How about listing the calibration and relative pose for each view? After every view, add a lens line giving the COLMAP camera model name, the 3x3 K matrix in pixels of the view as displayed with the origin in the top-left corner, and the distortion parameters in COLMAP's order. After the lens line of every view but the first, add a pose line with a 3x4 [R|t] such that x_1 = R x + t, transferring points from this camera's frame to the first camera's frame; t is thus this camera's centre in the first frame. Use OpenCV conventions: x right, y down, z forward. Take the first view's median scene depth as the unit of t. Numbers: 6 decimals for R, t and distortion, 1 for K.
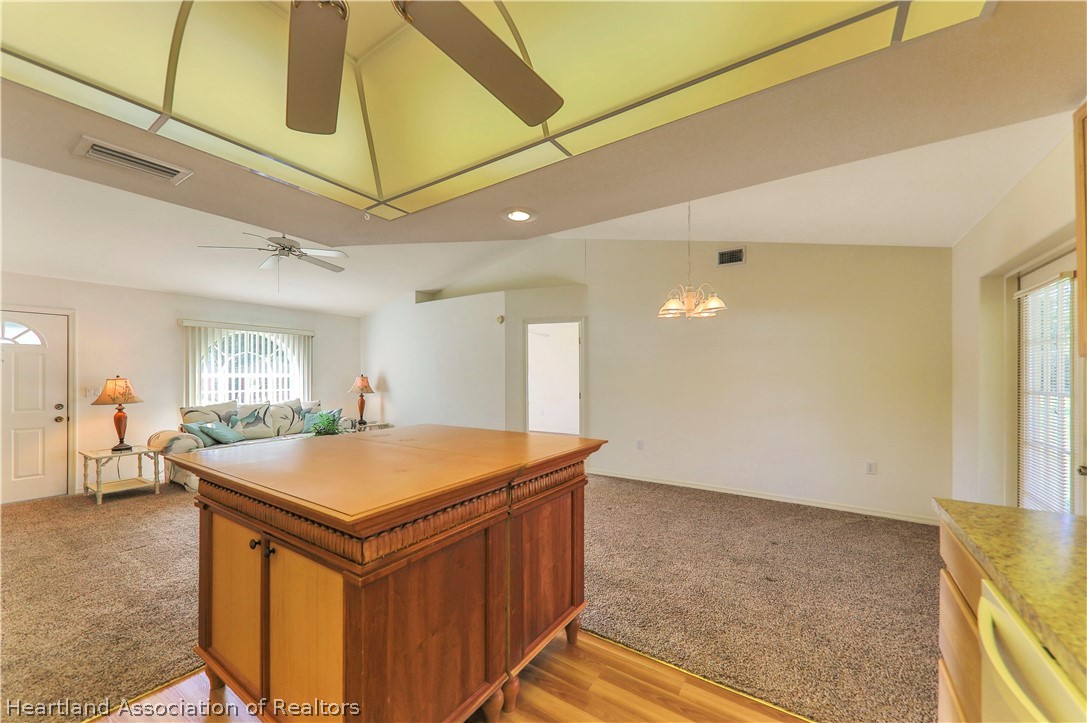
lens RADIAL K [[408.8, 0, 545.0], [0, 408.8, 376.2], [0, 0, 1]] dist [0.000454, -0.000258]
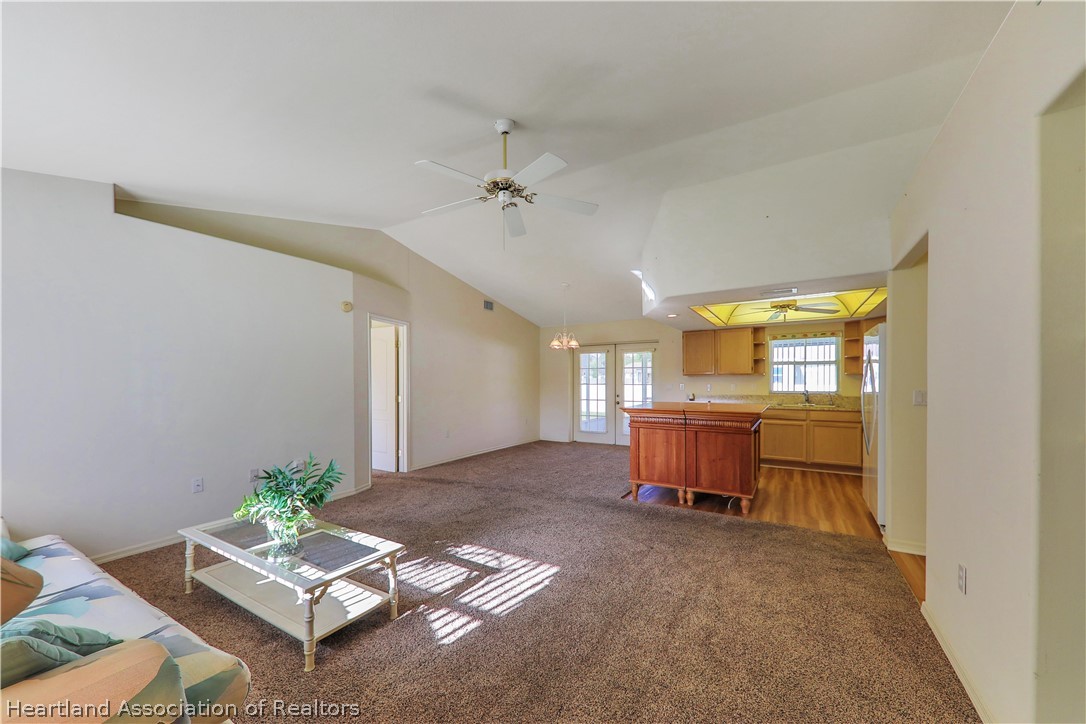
lens RADIAL K [[408.4, 0, 544.5], [0, 408.4, 376.7], [0, 0, 1]] dist [0.000454, -0.000258]
pose [[-0.035702, 0.012790, 0.999281, -0.962967], [-0.002363, 0.999914, -0.012882, 0.008222], [-0.999360, -0.002822, -0.035669, 0.687903]]
